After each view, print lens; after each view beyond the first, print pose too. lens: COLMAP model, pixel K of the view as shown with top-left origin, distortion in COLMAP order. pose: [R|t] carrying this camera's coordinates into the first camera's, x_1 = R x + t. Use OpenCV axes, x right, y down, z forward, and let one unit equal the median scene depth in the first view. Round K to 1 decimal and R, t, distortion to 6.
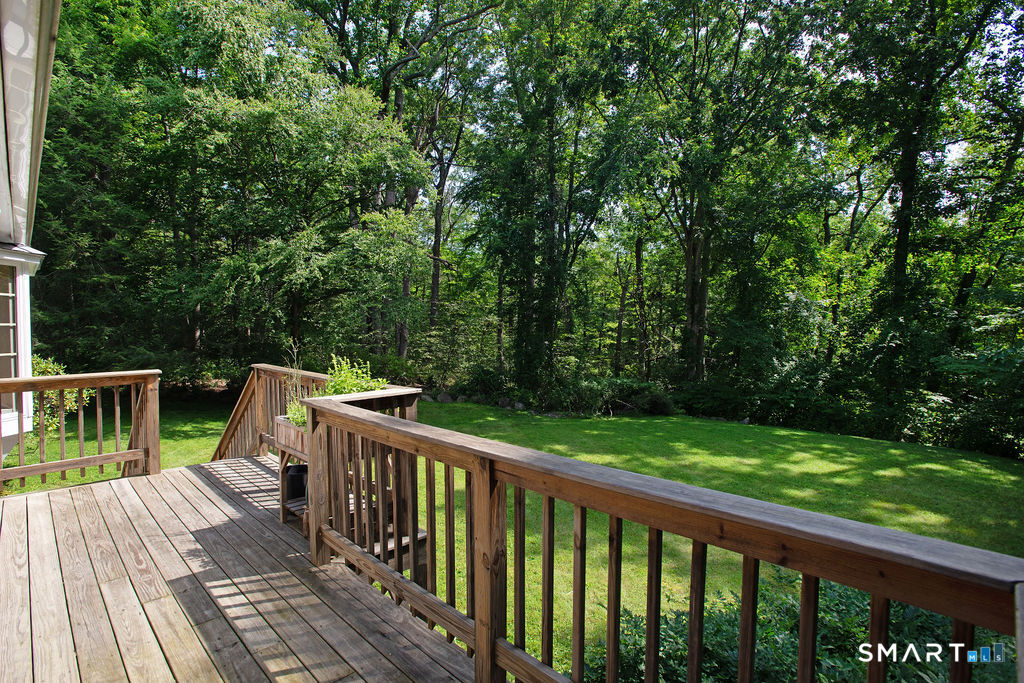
lens RADIAL K [[521.0, 0, 512.0], [0, 521.0, 341.5], [0, 0, 1]] dist [-0.001389, -0.000505]
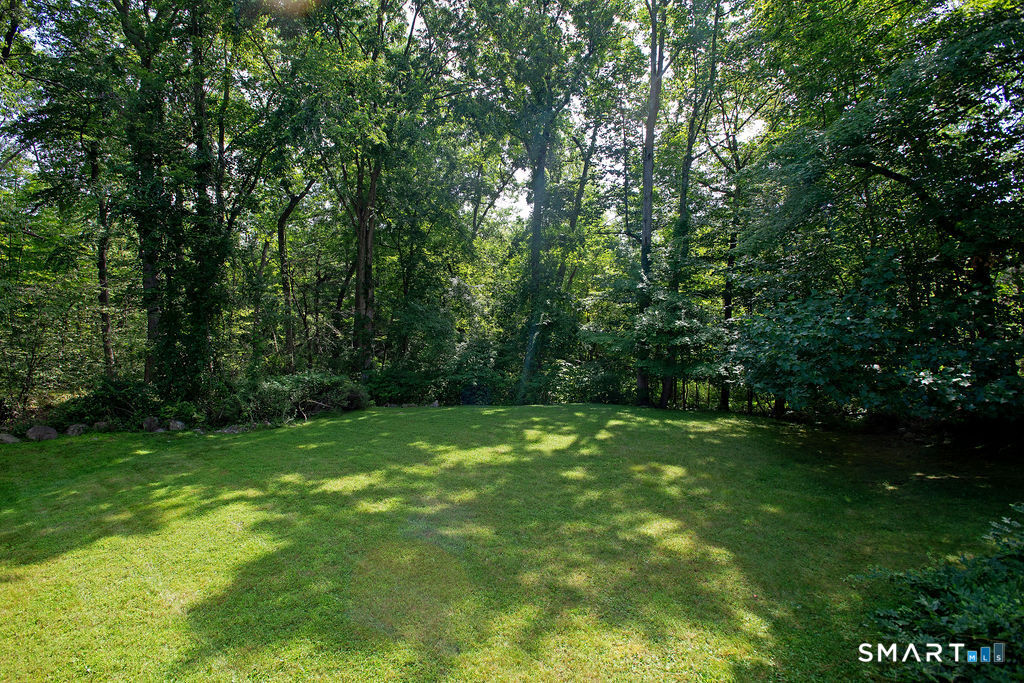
lens RADIAL K [[521.0, 0, 512.0], [0, 521.0, 341.5], [0, 0, 1]] dist [-0.001389, -0.000505]
pose [[0.783283, -0.059592, 0.618802, -0.060969], [0.043410, 0.998208, 0.041182, -0.004653], [-0.620147, -0.005395, 0.784467, 0.123104]]
